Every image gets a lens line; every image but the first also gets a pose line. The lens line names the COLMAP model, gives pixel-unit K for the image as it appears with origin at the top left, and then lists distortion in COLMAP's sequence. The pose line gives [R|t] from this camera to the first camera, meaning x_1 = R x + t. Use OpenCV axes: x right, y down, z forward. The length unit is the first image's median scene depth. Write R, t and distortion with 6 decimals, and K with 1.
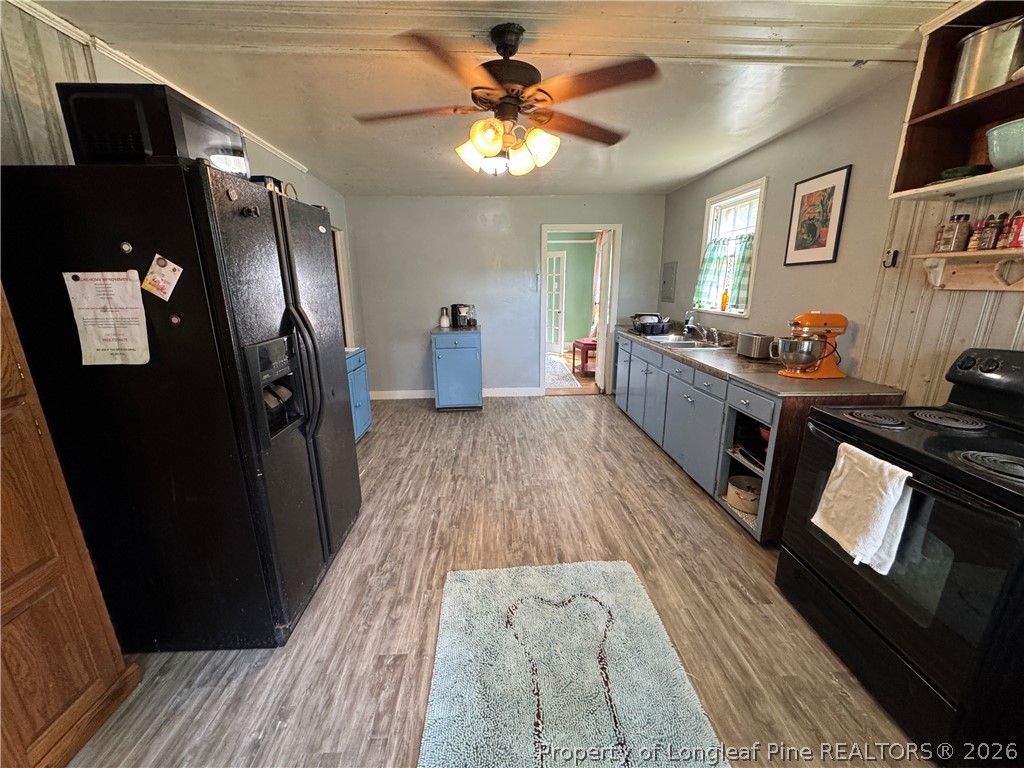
lens RADIAL K [[408.2, 0, 512.5], [0, 408.2, 384.6], [0, 0, 1]] dist [-0.004349, 0.000902]
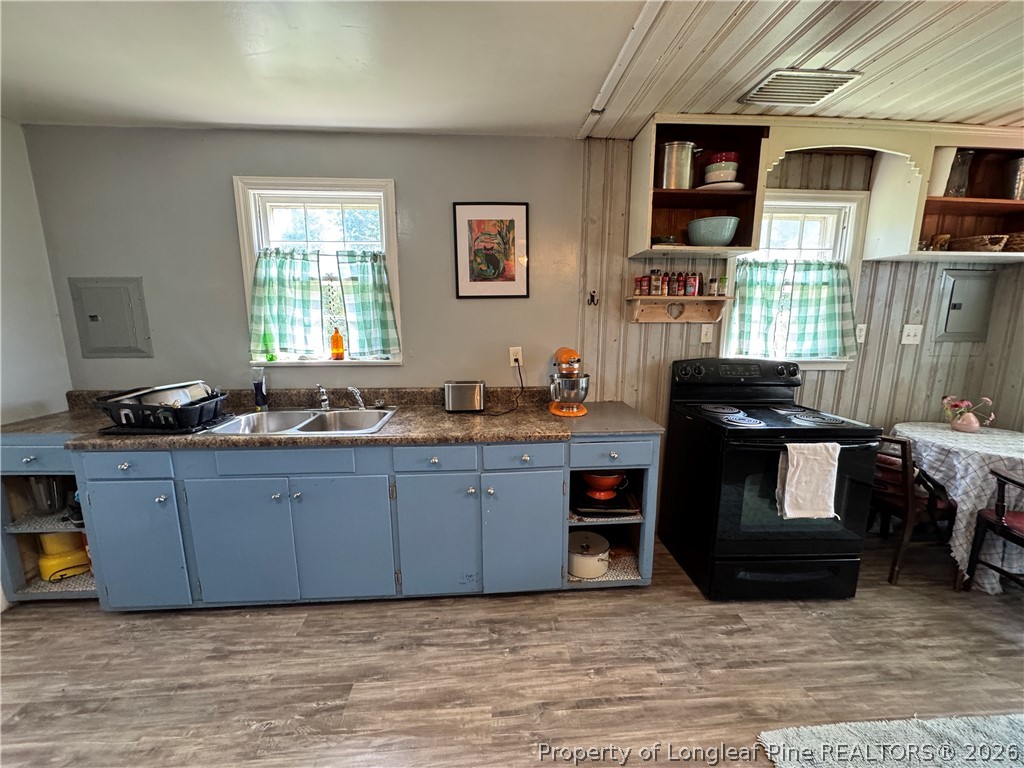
lens RADIAL K [[408.2, 0, 511.7], [0, 408.2, 384.5], [0, 0, 1]] dist [-0.004349, 0.000902]
pose [[-0.018338, -0.167883, 0.985636, -0.199858], [0.244404, 0.955143, 0.167237, -0.239896], [-0.969500, 0.243960, 0.023516, 0.933514]]
